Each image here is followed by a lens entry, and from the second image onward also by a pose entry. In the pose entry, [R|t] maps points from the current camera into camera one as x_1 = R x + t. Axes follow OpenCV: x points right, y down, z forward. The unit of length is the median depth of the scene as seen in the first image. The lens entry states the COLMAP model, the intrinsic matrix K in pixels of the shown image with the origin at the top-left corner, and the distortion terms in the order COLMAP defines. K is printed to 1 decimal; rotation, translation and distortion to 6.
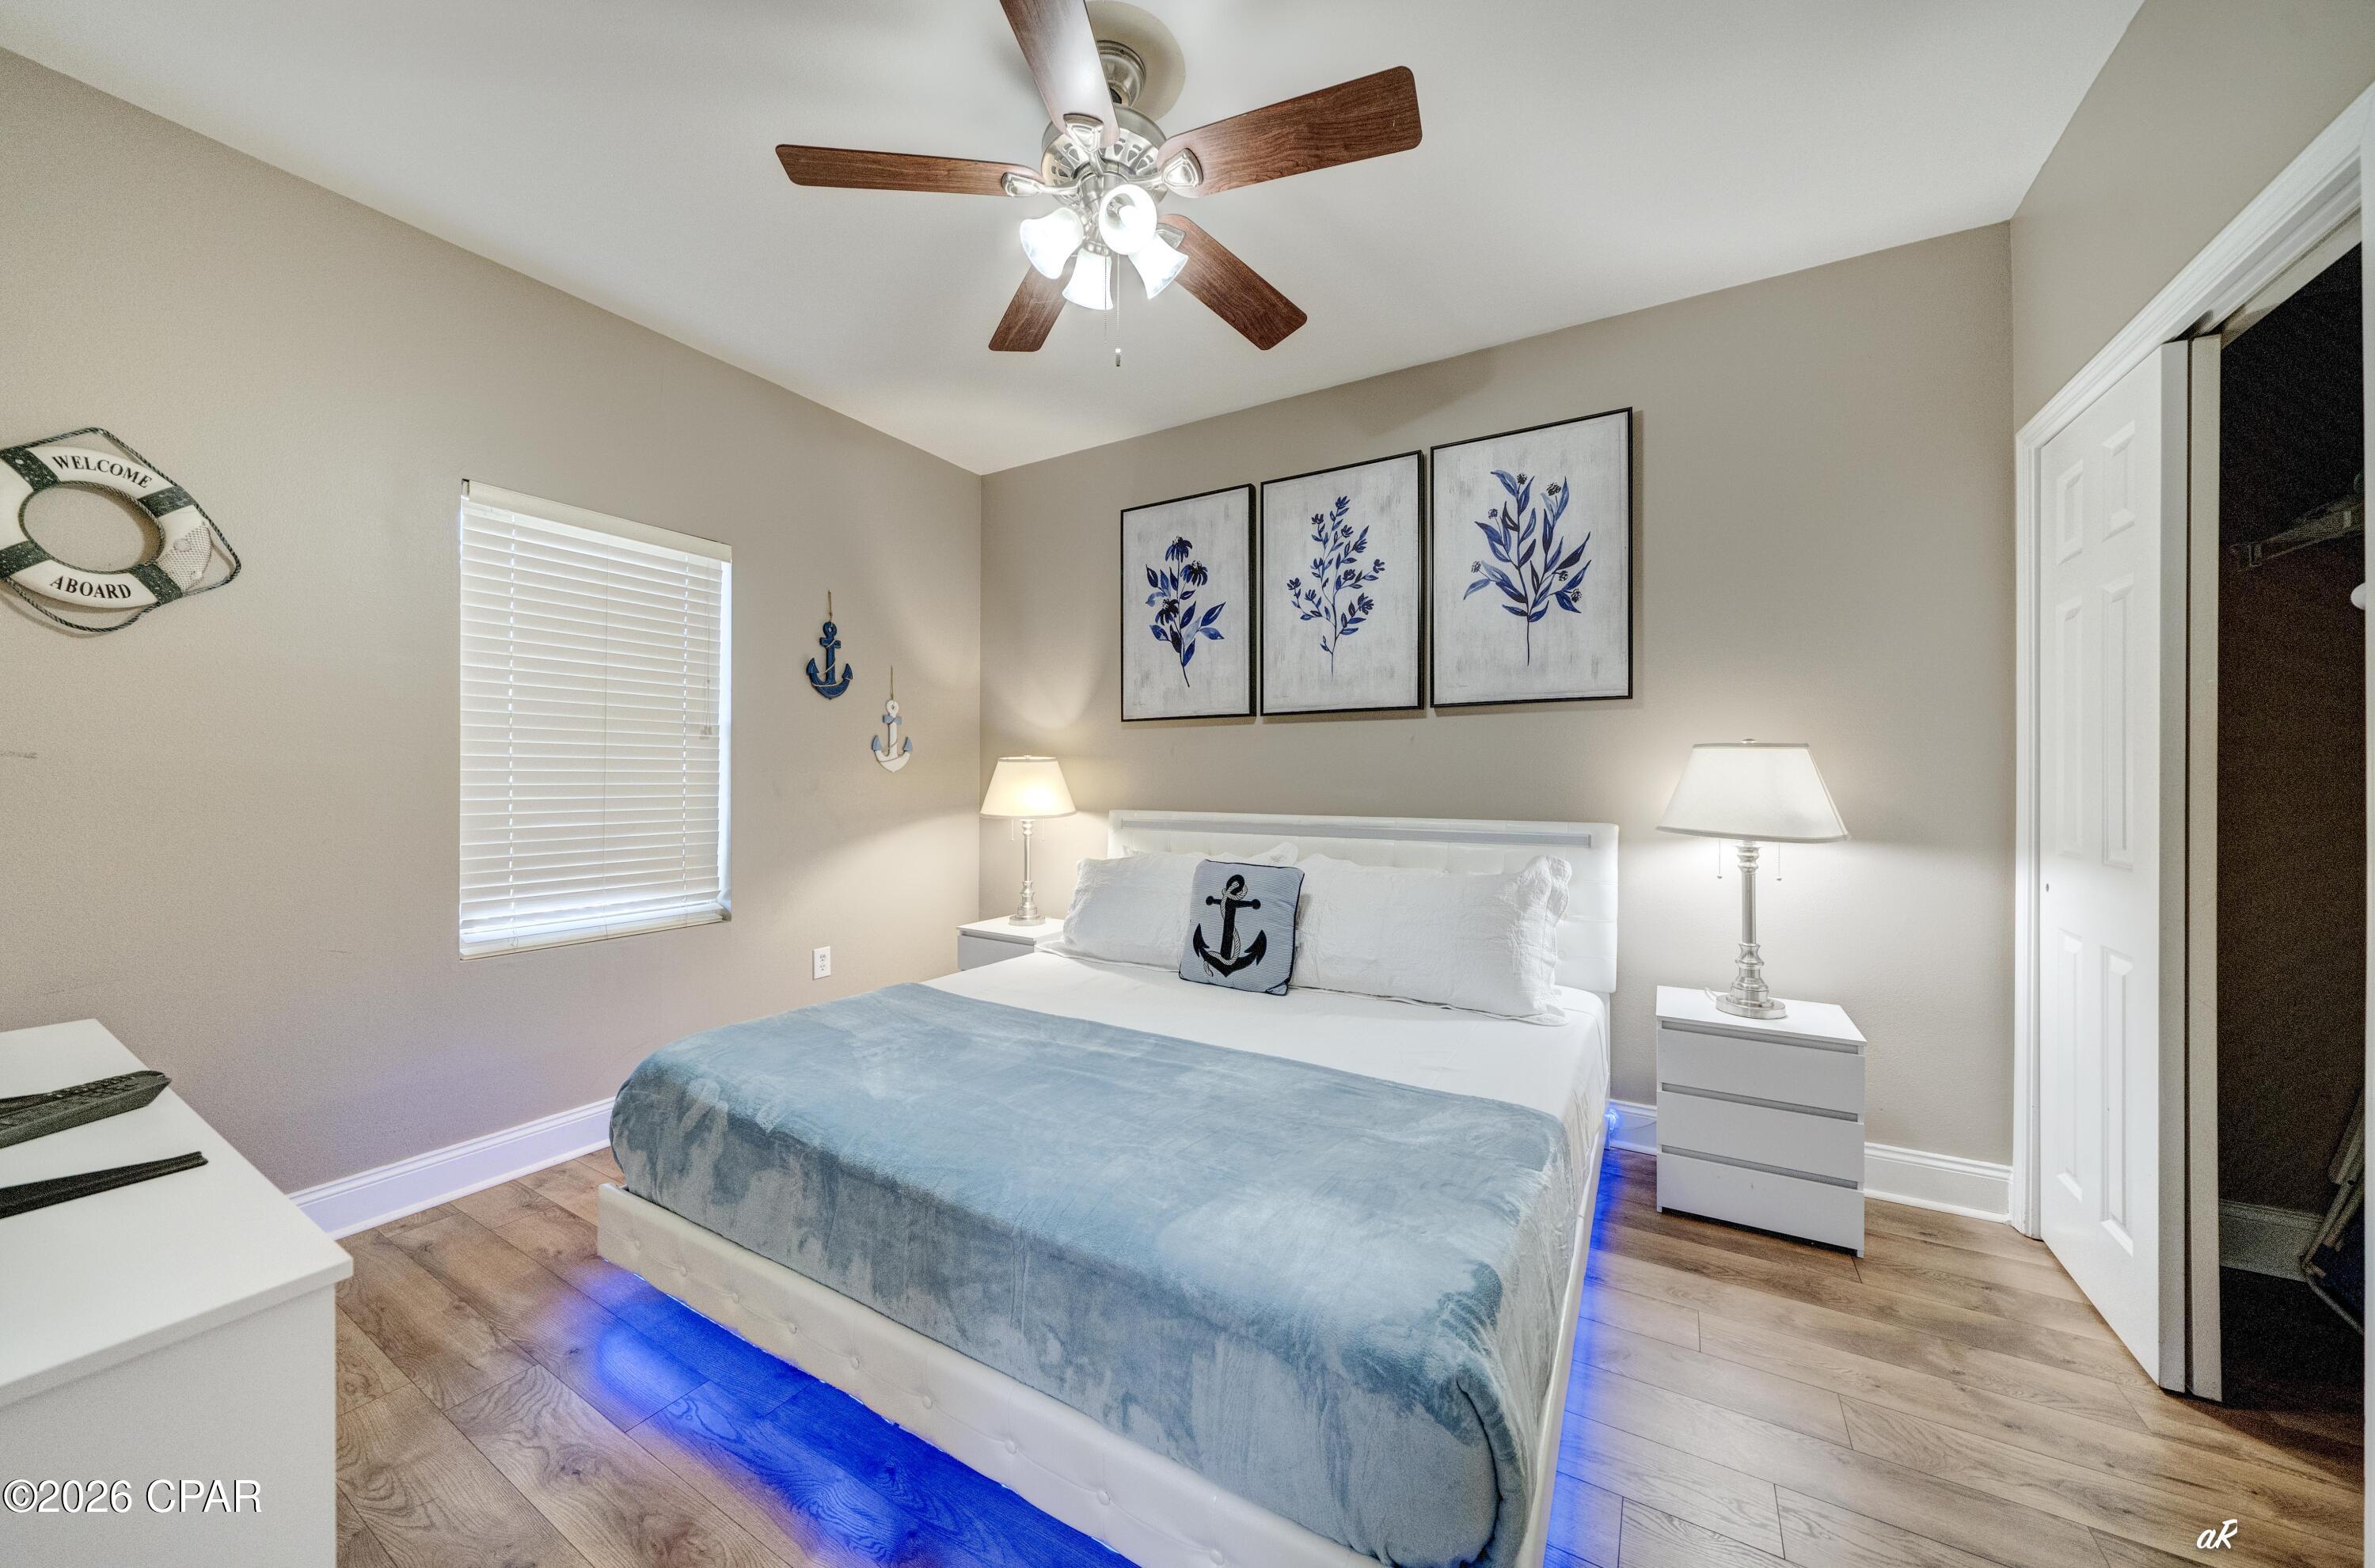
lens RADIAL K [[840.8, 0, 1187.5], [0, 840.8, 784.0], [0, 0, 1]] dist [-0.001026, -0.000034]
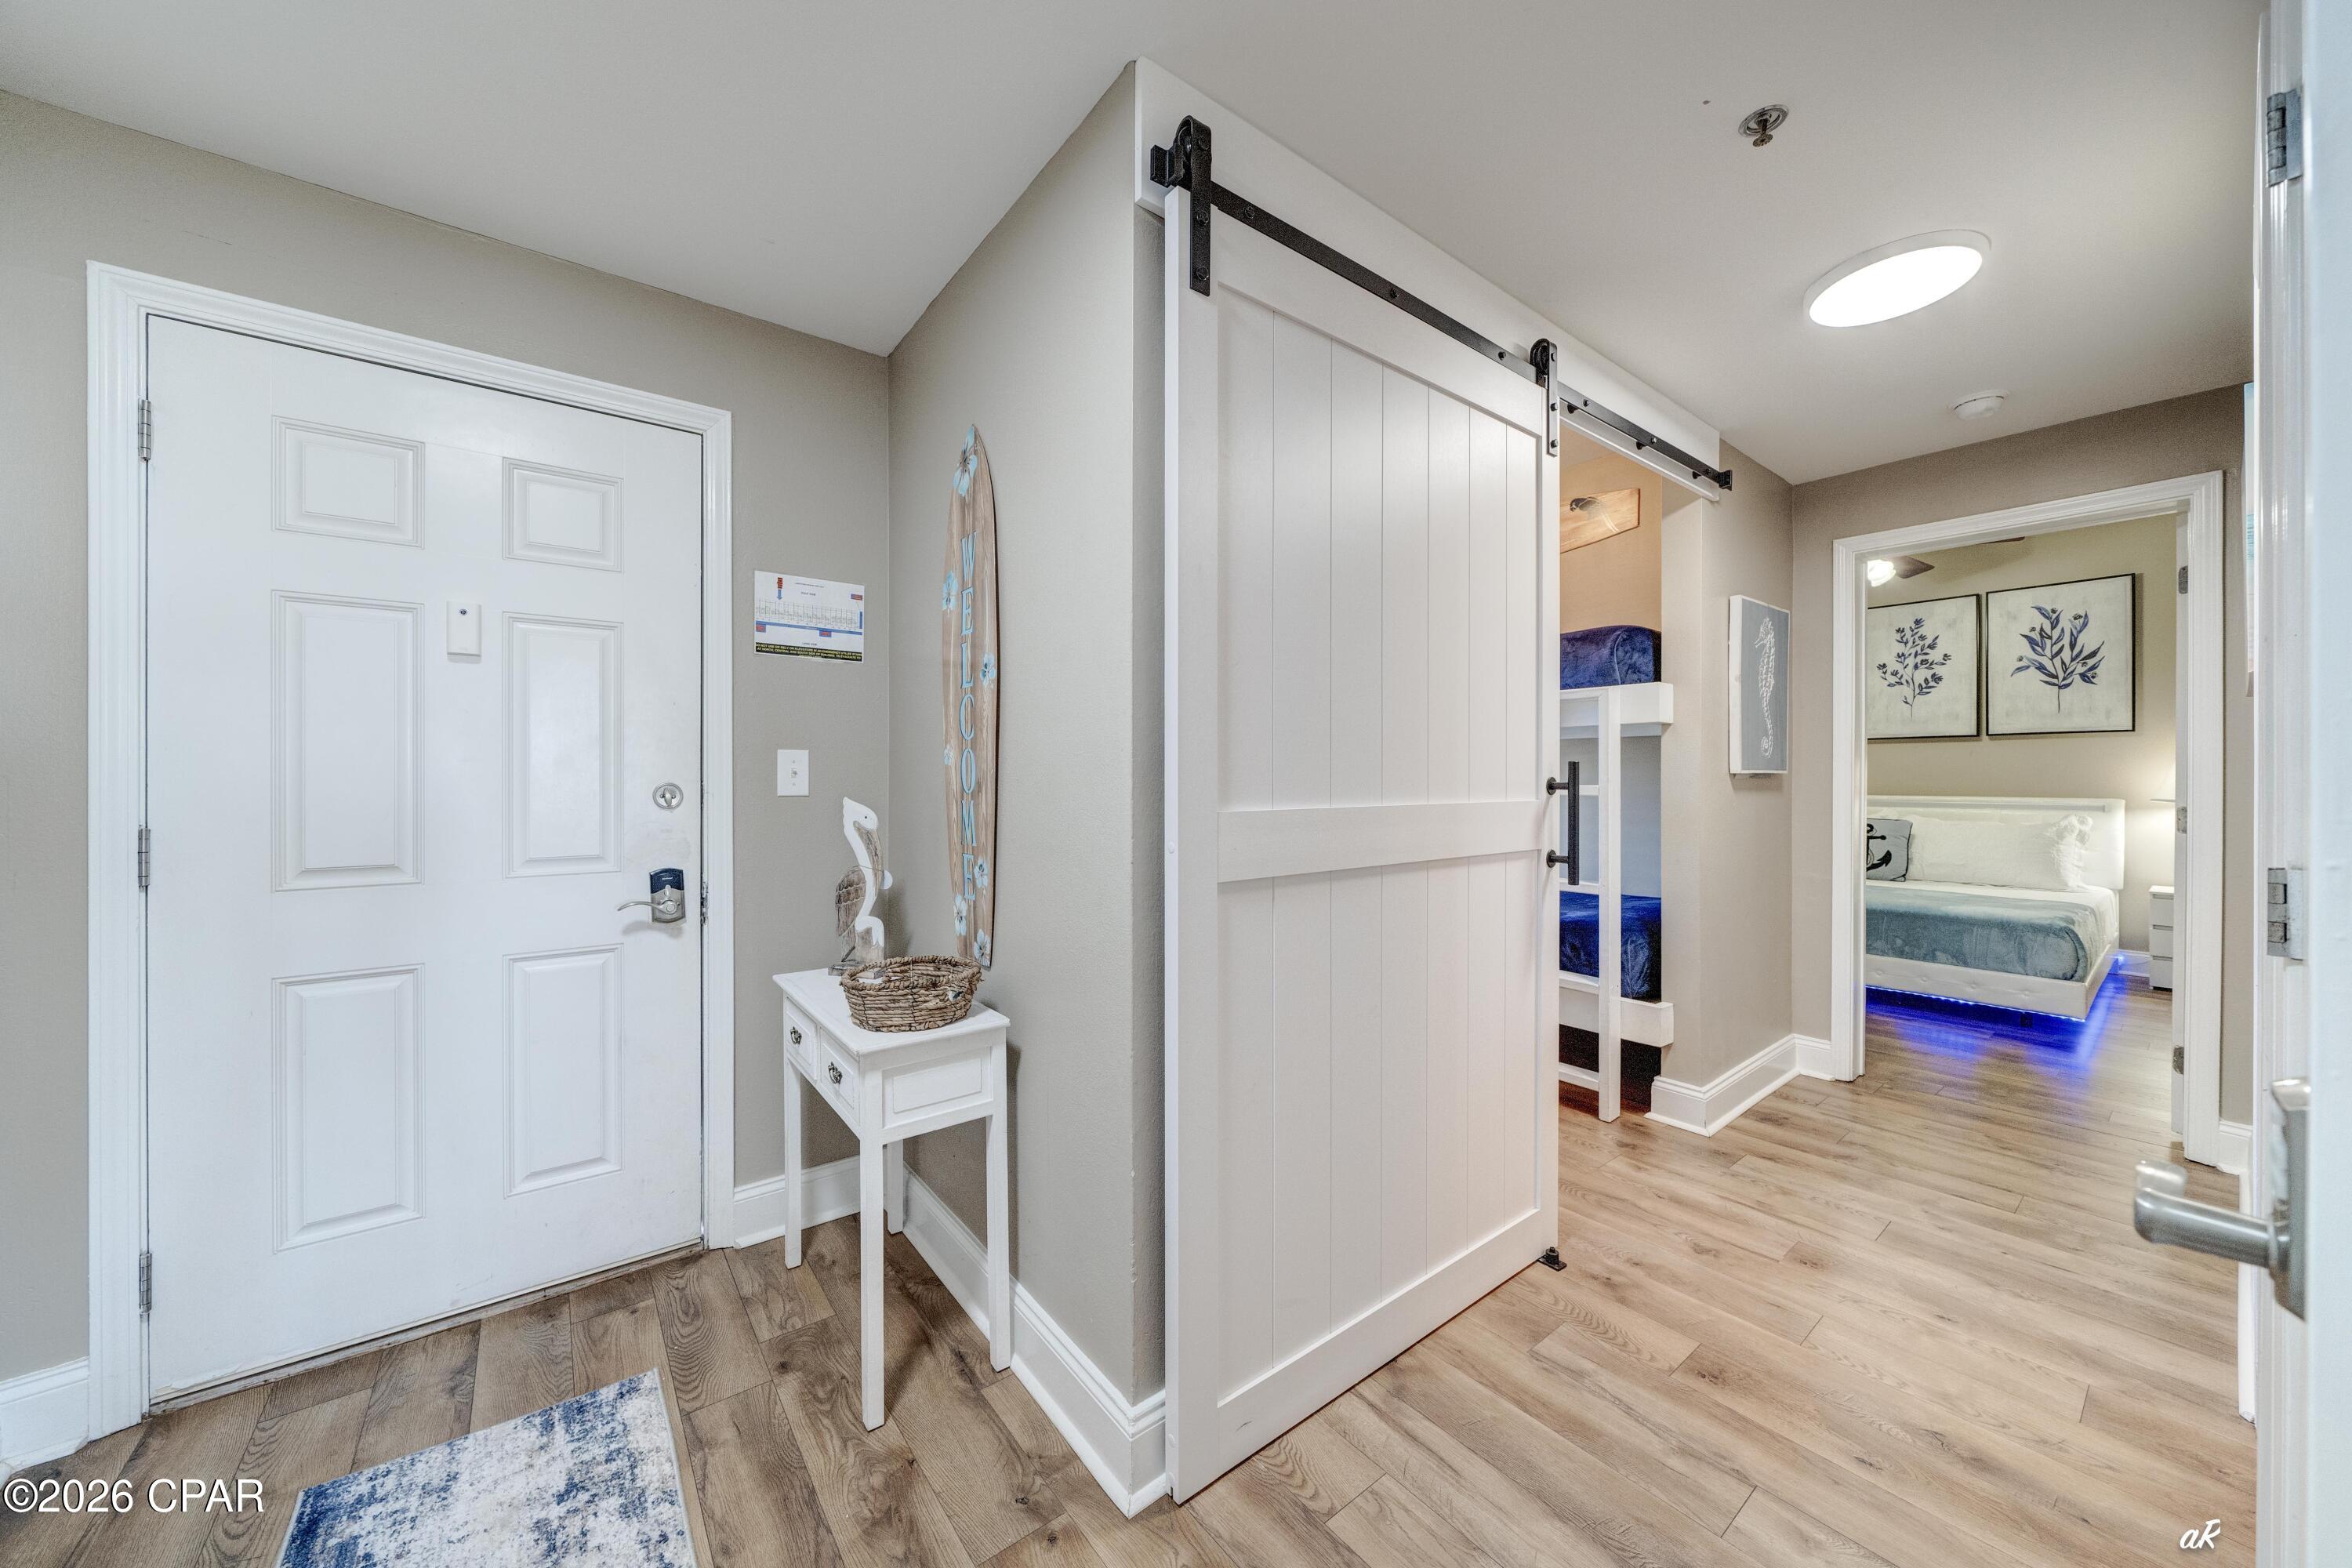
lens RADIAL K [[819.9, 0, 1176.0], [0, 819.9, 784.0], [0, 0, 1]] dist [-0.009568, -0.000011]
pose [[0.922260, 0.001010, -0.386569, -0.678036], [-0.000018, 0.999997, 0.002571, 0.008741], [0.386570, -0.002364, 0.922257, -1.356771]]
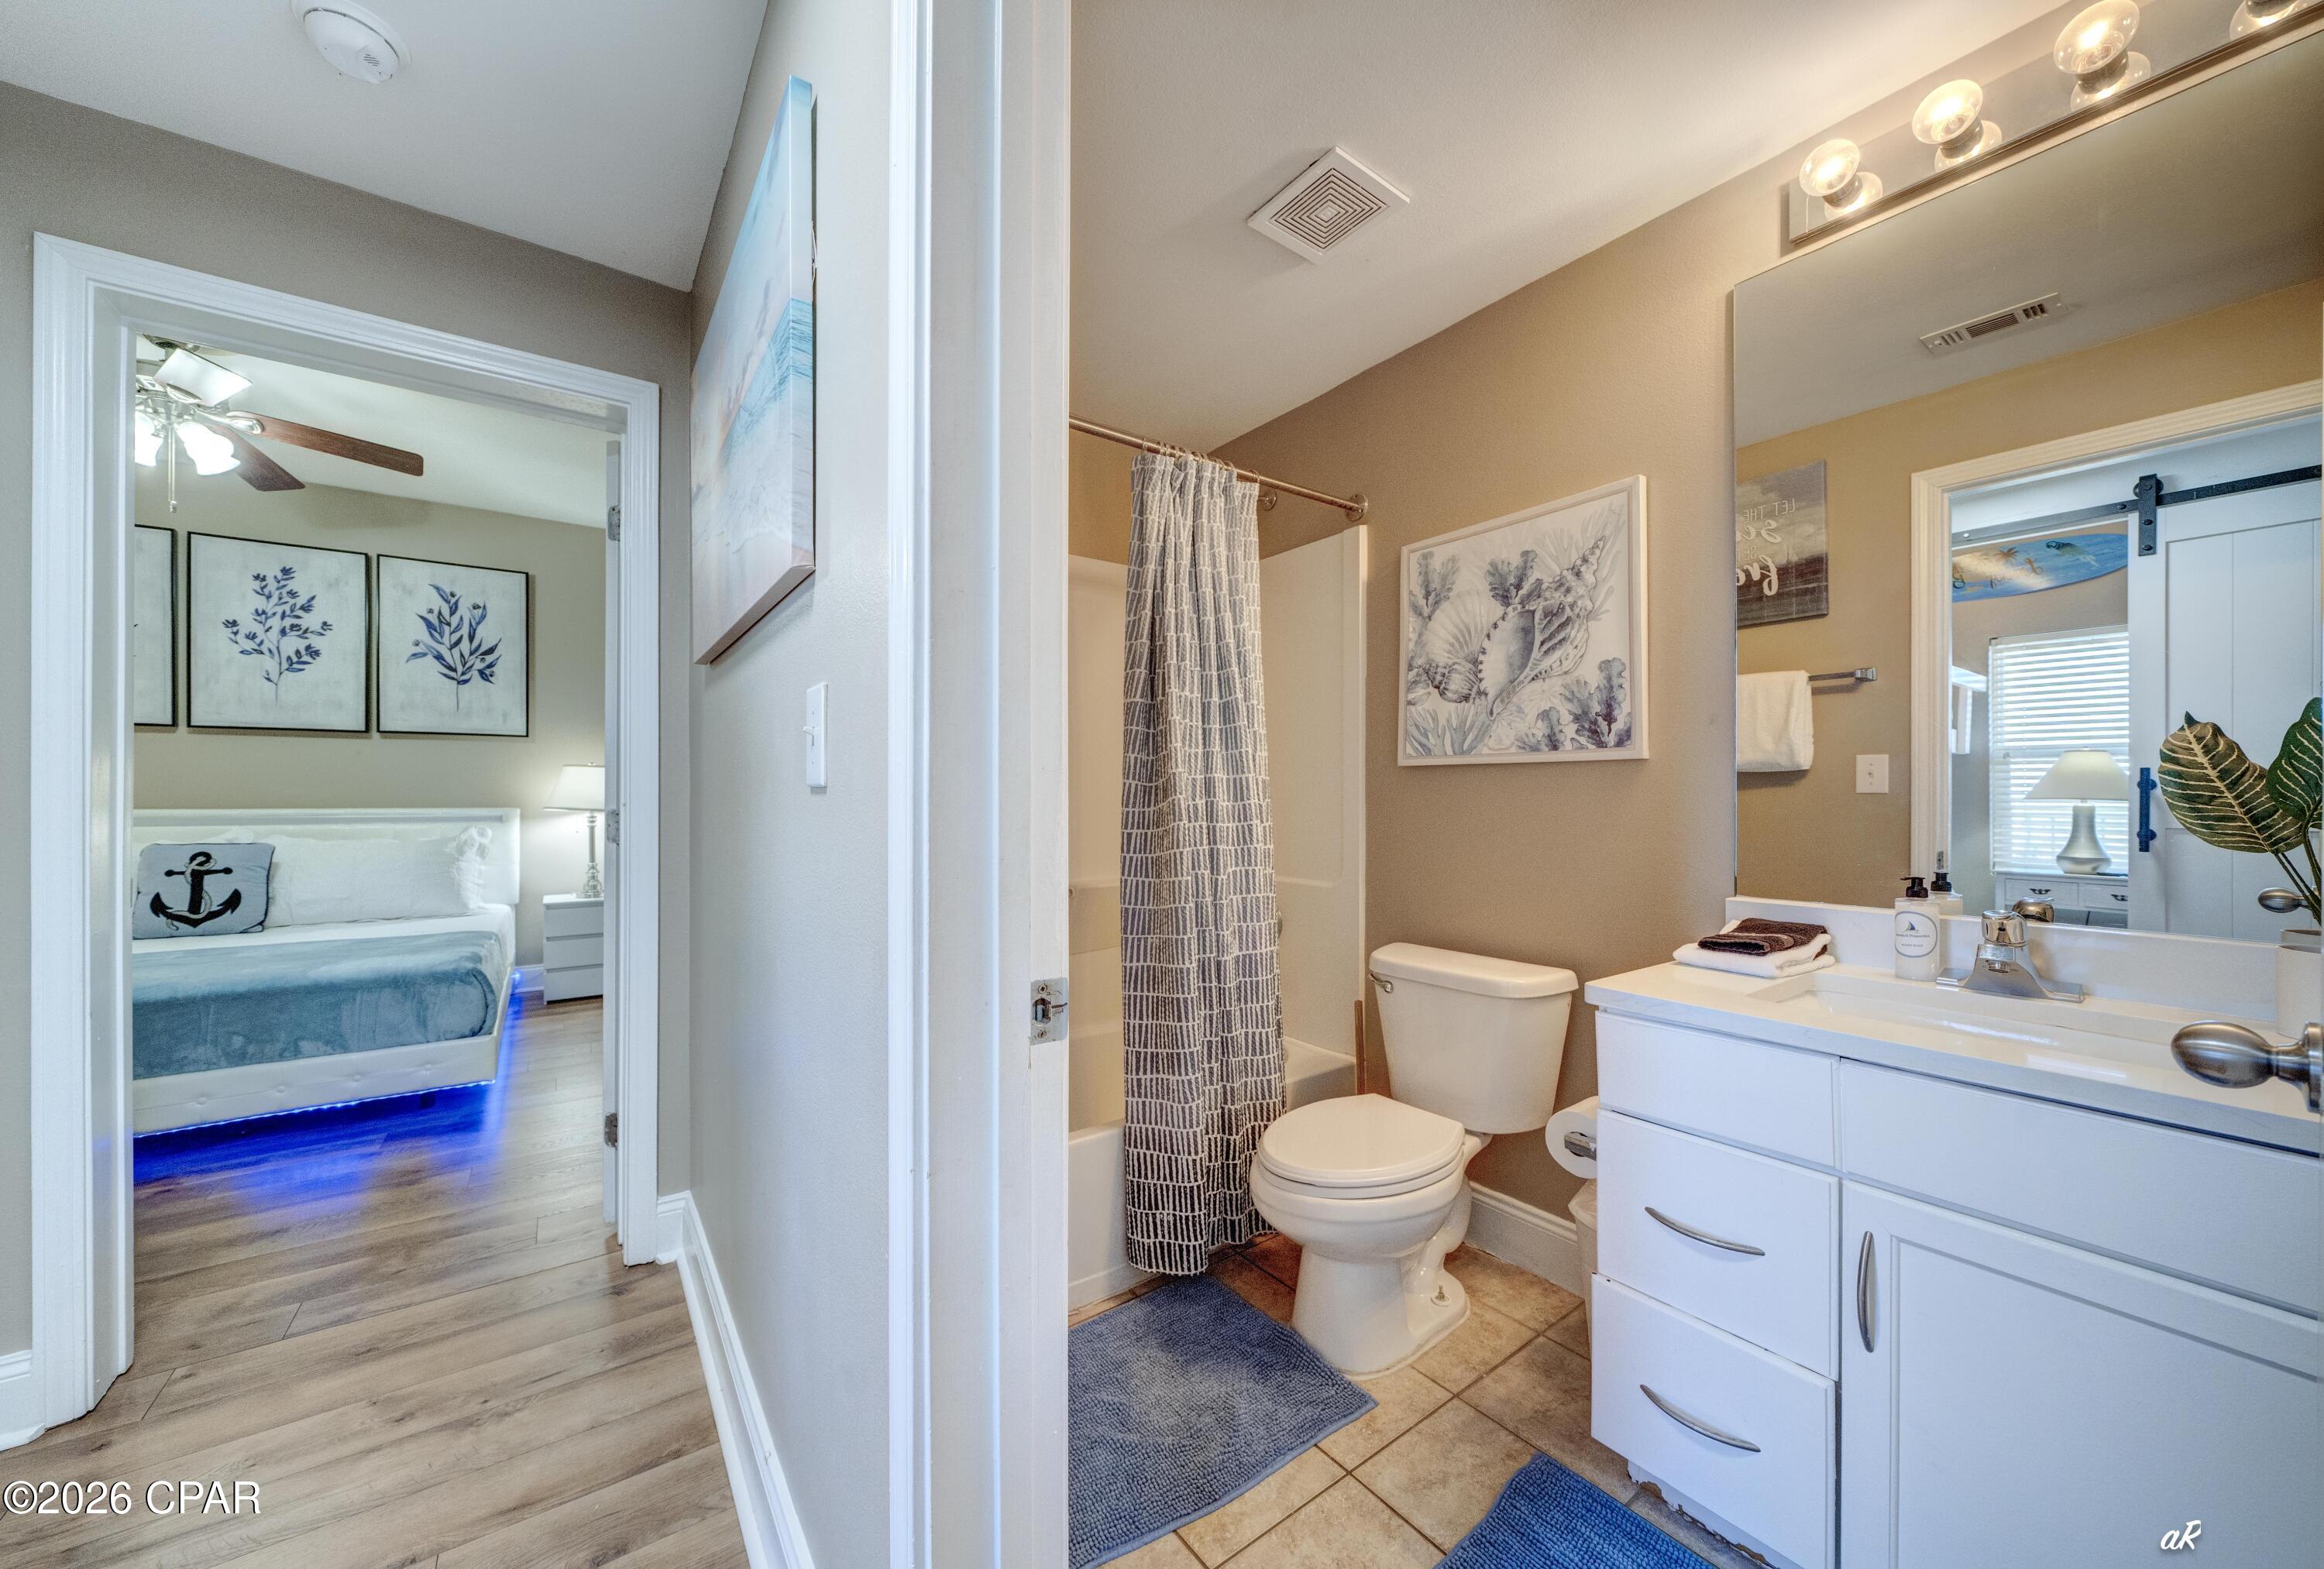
lens RADIAL K [[815.7, 0, 1127.0], [0, 815.7, 792.4], [0, 0, 1]] dist [-0.002446, -0.000210]
pose [[0.429258, 0.002103, 0.903179, -0.448350], [0.004086, 0.999983, -0.004270, 0.025513], [-0.903173, 0.005523, 0.429242, -0.818733]]
